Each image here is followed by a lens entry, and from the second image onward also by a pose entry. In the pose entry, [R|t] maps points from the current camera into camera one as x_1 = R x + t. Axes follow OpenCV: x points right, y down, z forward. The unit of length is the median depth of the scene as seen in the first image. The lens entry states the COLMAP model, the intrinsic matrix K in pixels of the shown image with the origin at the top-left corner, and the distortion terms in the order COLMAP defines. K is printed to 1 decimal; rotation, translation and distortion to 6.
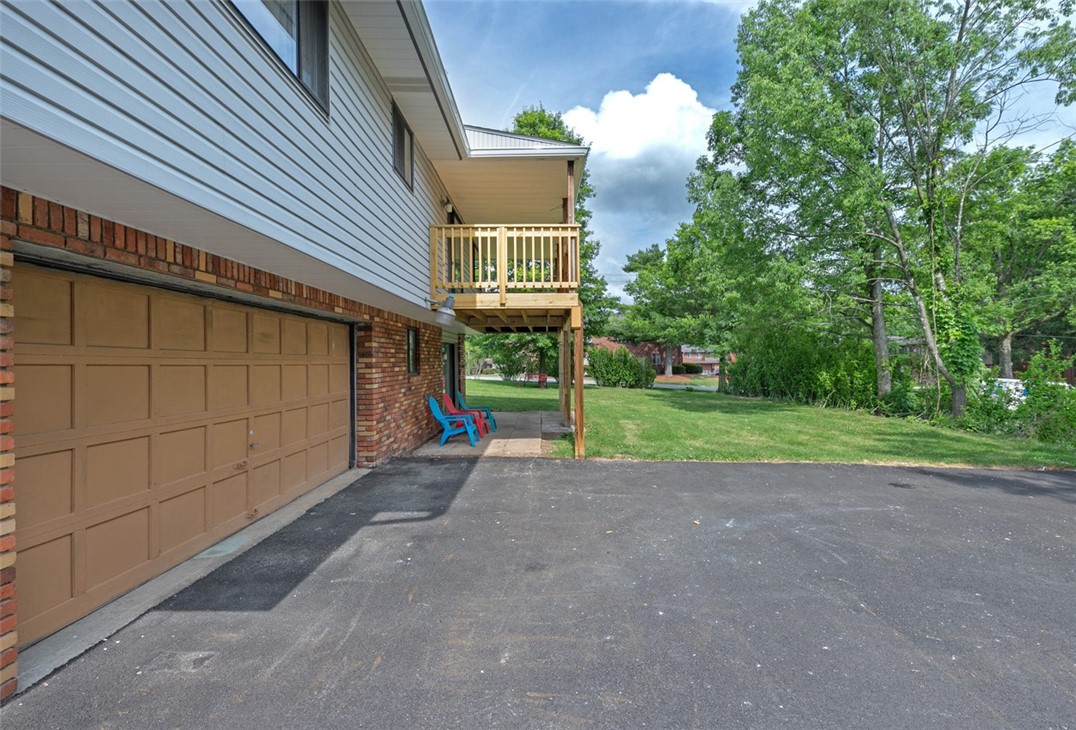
lens RADIAL K [[453.7, 0, 545.3], [0, 453.7, 361.6], [0, 0, 1]] dist [-0.011392, -0.000275]
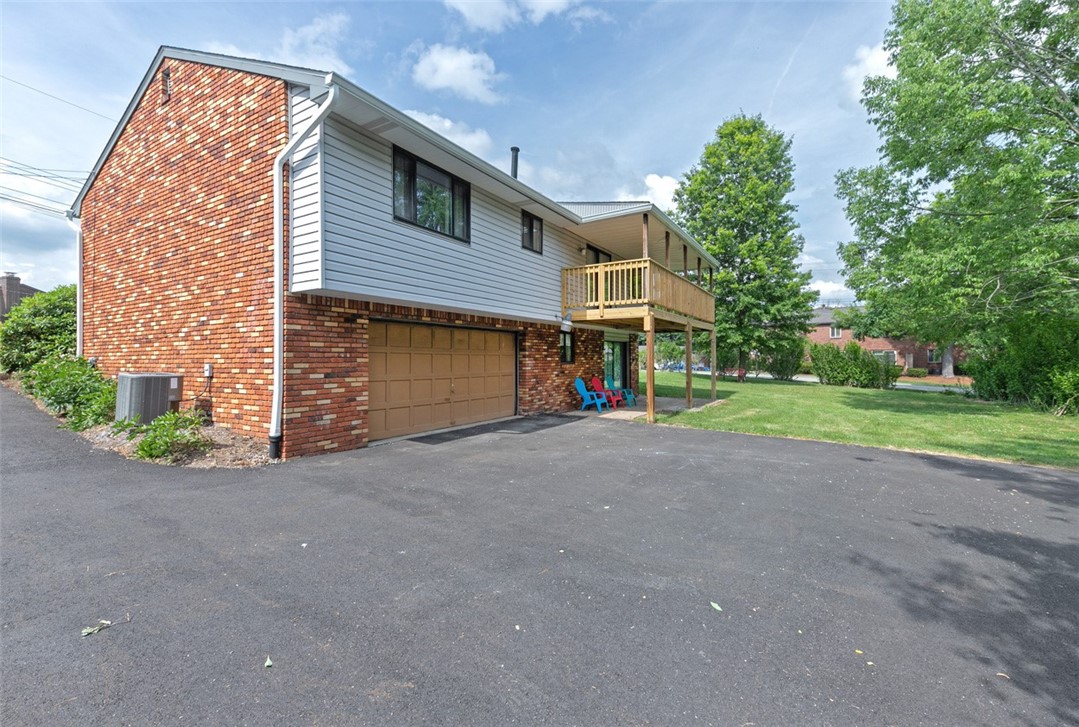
lens RADIAL K [[447.8, 0, 539.8], [0, 447.8, 359.7], [0, 0, 1]] dist [0.004340, 0.000242]
pose [[0.823566, 0.010225, -0.567129, 0.590924], [-0.008393, 0.999948, 0.005839, 0.011069], [0.567159, -0.000049, 0.823608, -0.349919]]
